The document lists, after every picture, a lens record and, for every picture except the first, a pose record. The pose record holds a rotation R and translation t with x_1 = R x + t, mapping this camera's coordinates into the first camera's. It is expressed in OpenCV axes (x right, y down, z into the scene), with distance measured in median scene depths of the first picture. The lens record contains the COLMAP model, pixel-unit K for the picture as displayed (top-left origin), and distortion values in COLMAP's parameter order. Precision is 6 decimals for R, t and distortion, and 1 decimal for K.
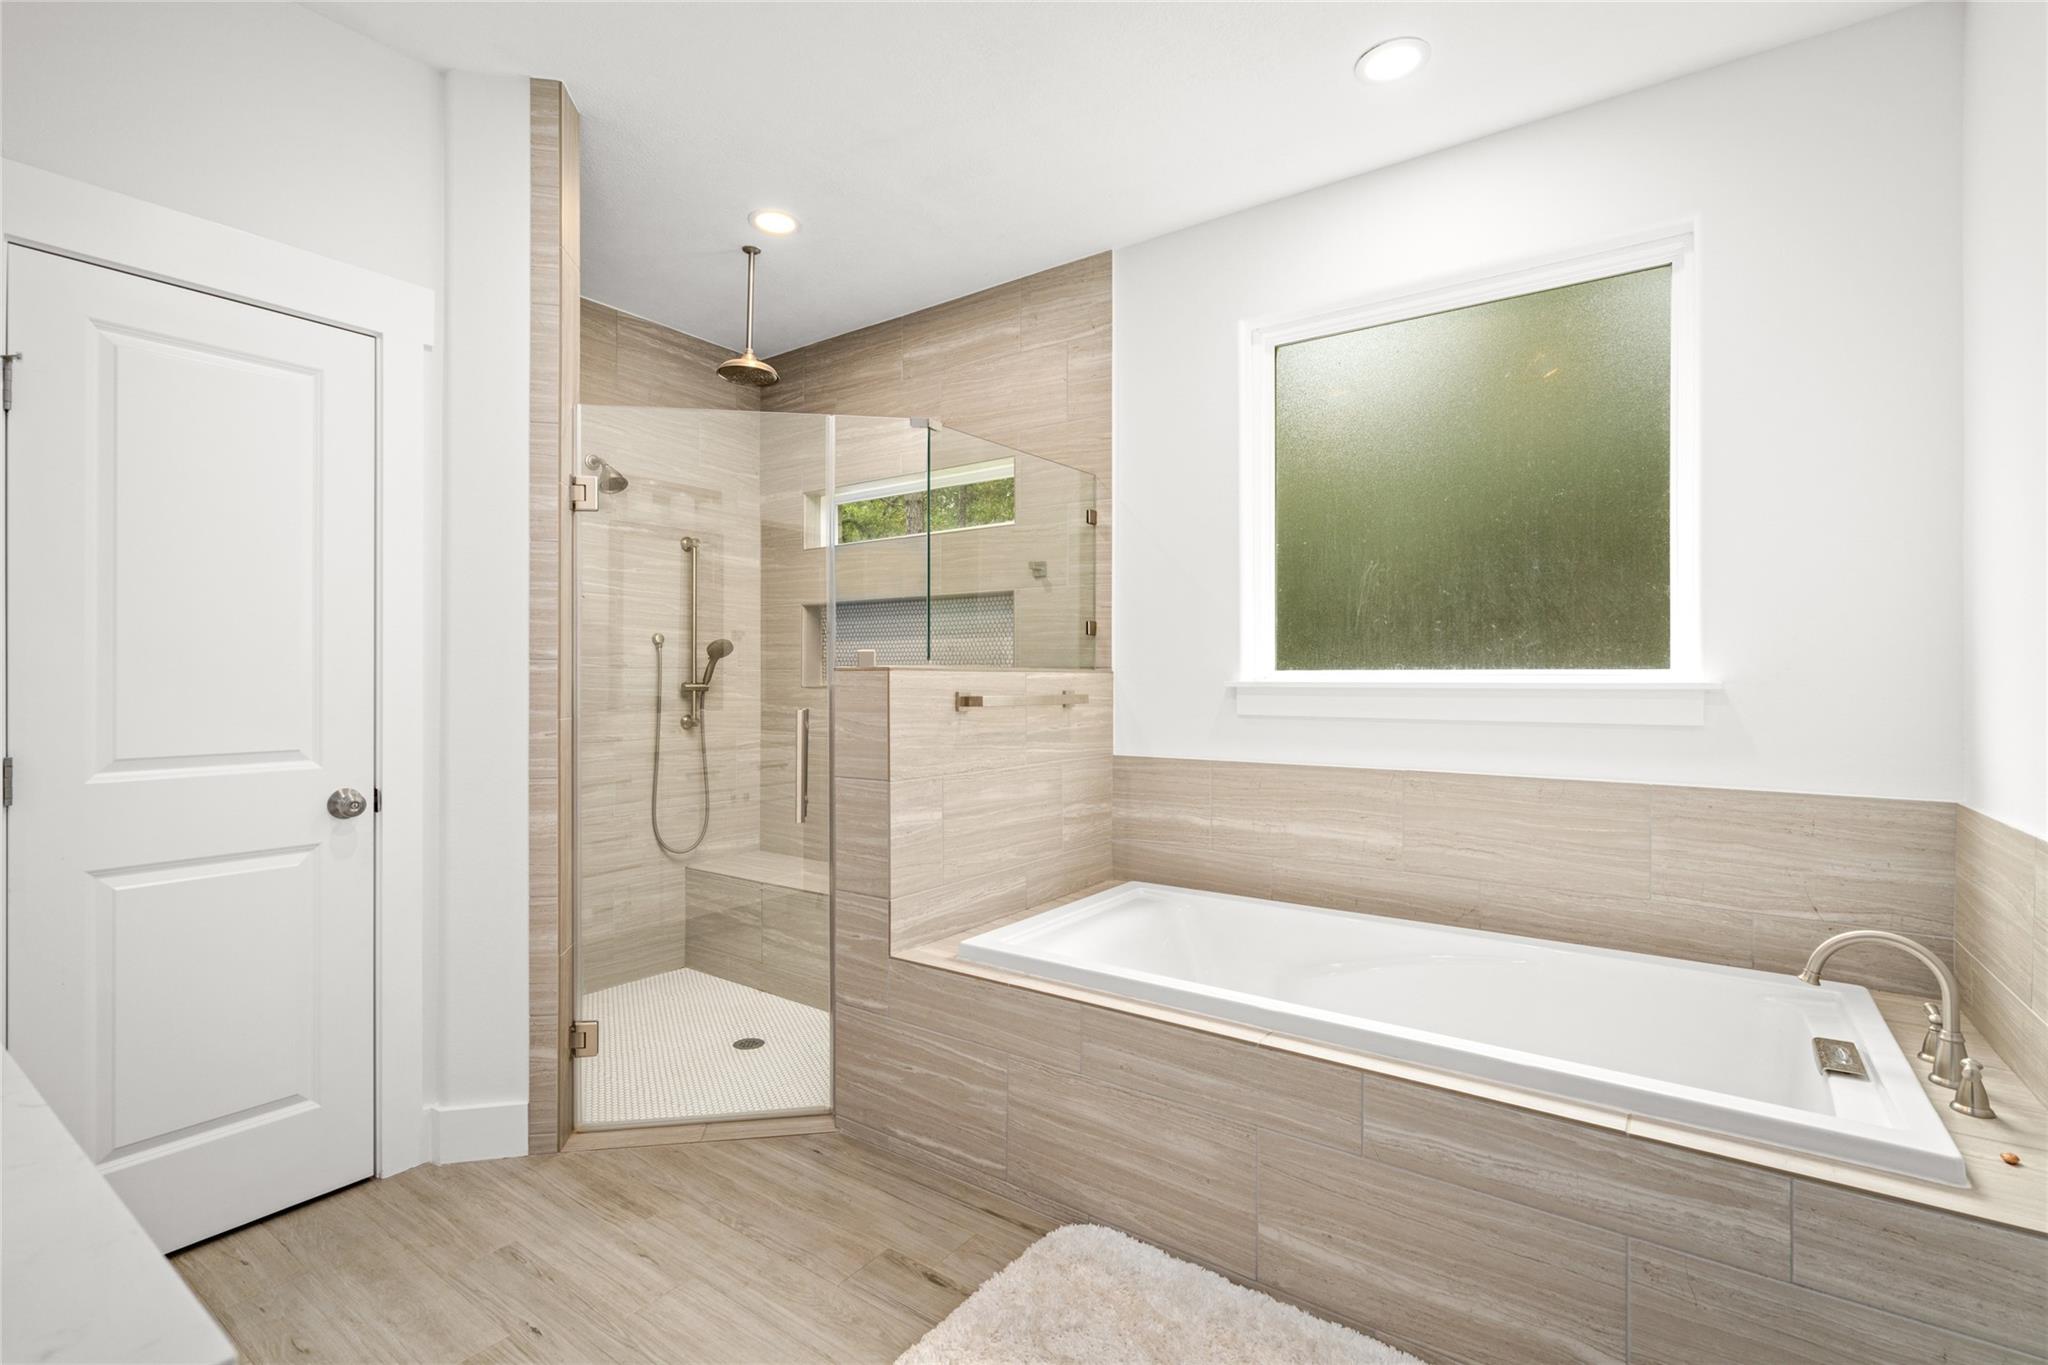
lens RADIAL K [[938.1, 0, 1013.2], [0, 938.1, 675.7], [0, 0, 1]] dist [-0.003256, 0.001461]
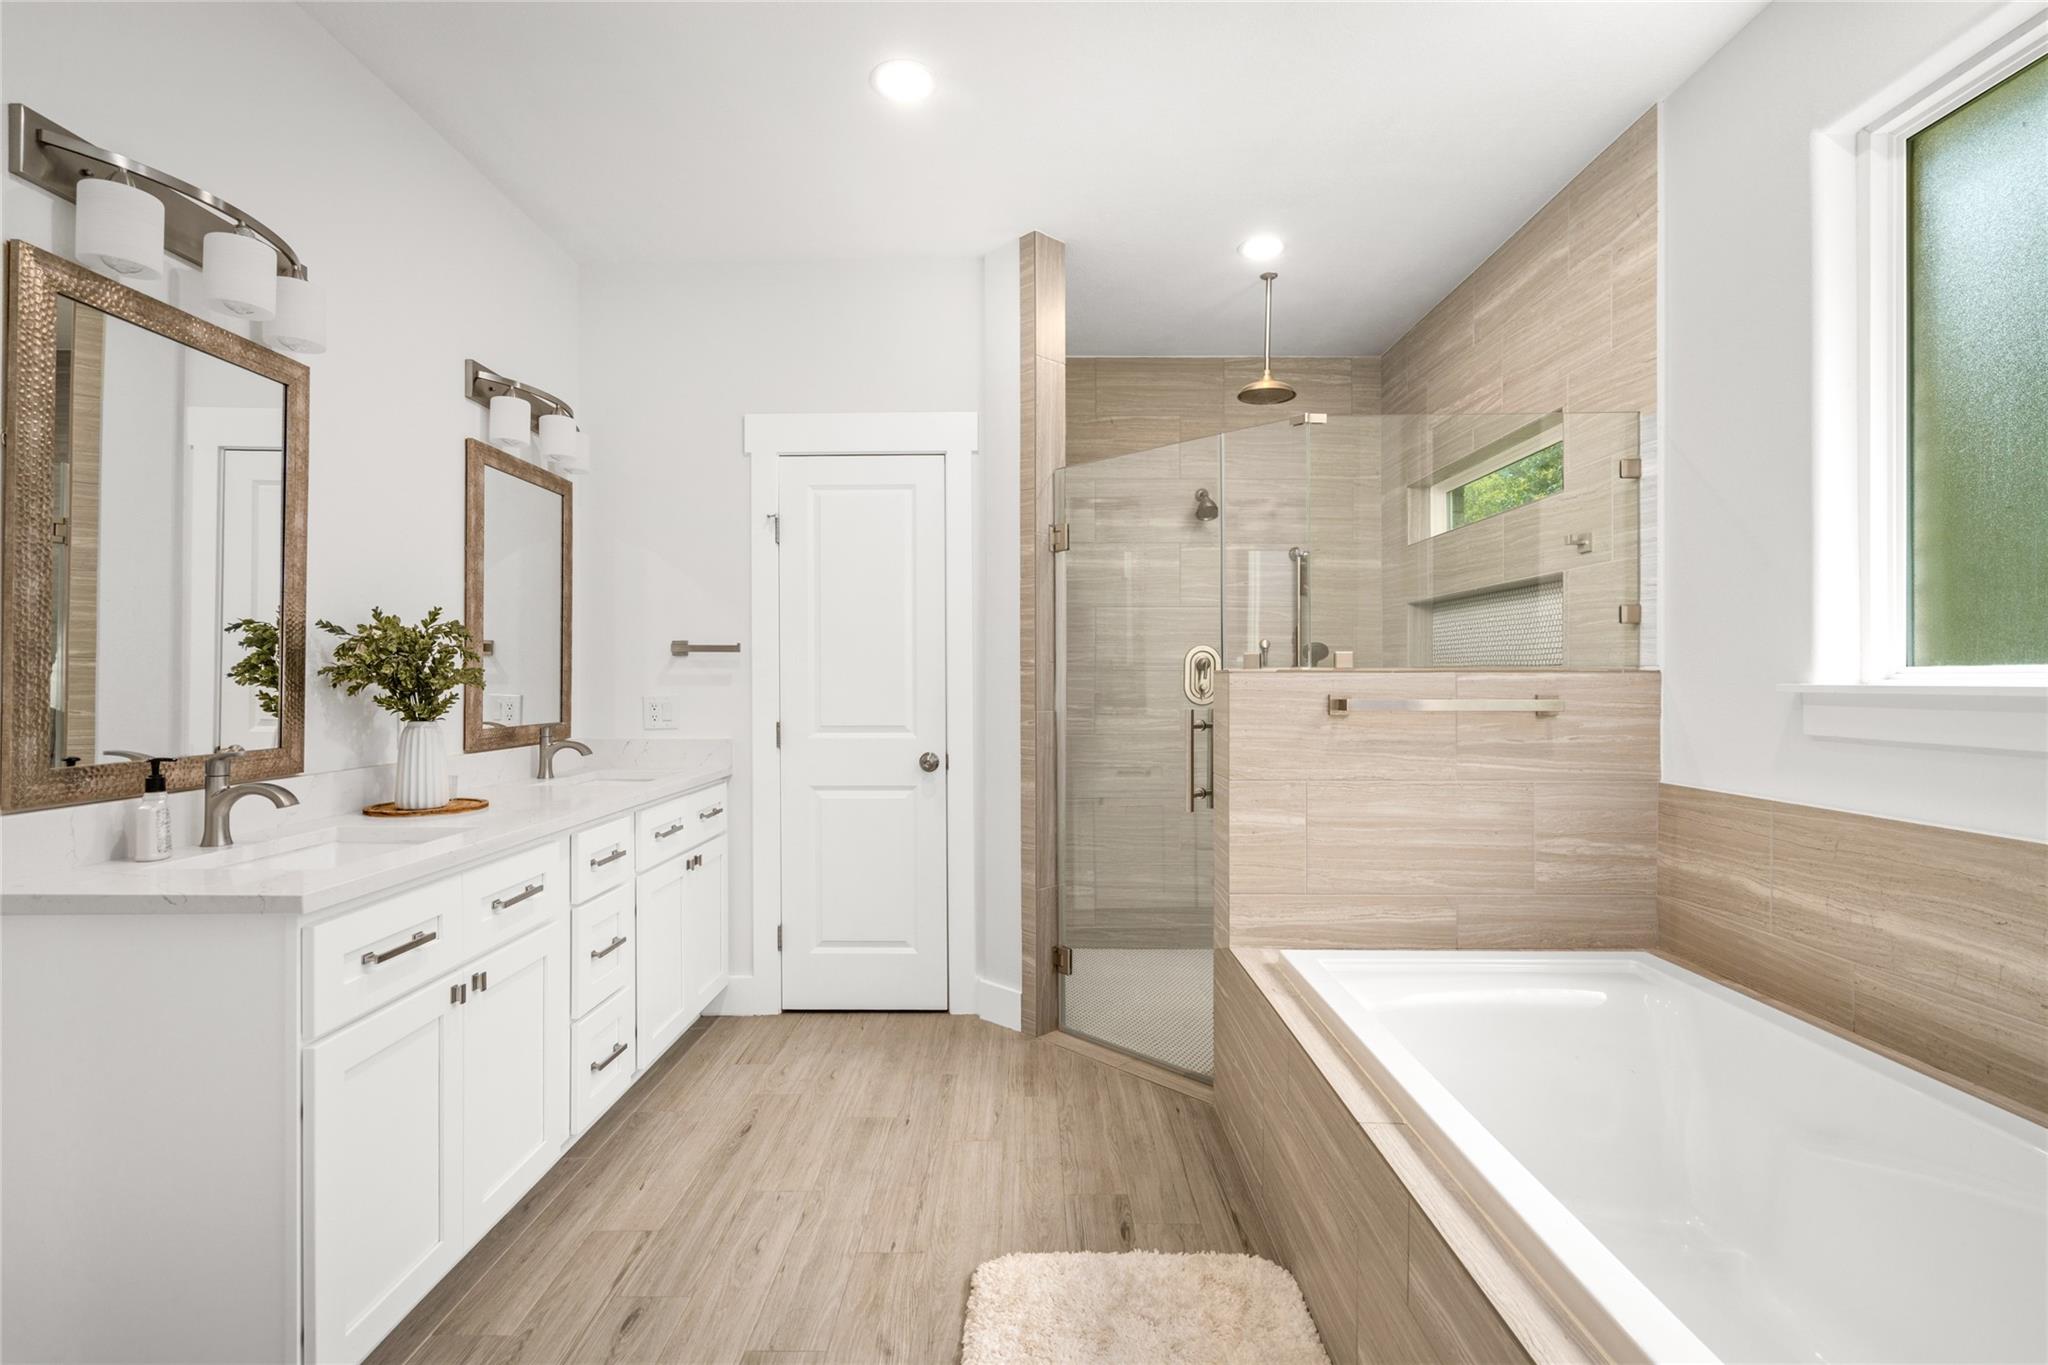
lens RADIAL K [[938.1, 0, 1013.2], [0, 938.1, 675.7], [0, 0, 1]] dist [-0.003256, 0.001461]
pose [[0.572095, -0.004310, -0.820176, 0.496915], [0.004504, 0.999988, -0.002113, -0.001206], [0.820175, -0.002486, 0.572107, 0.180244]]
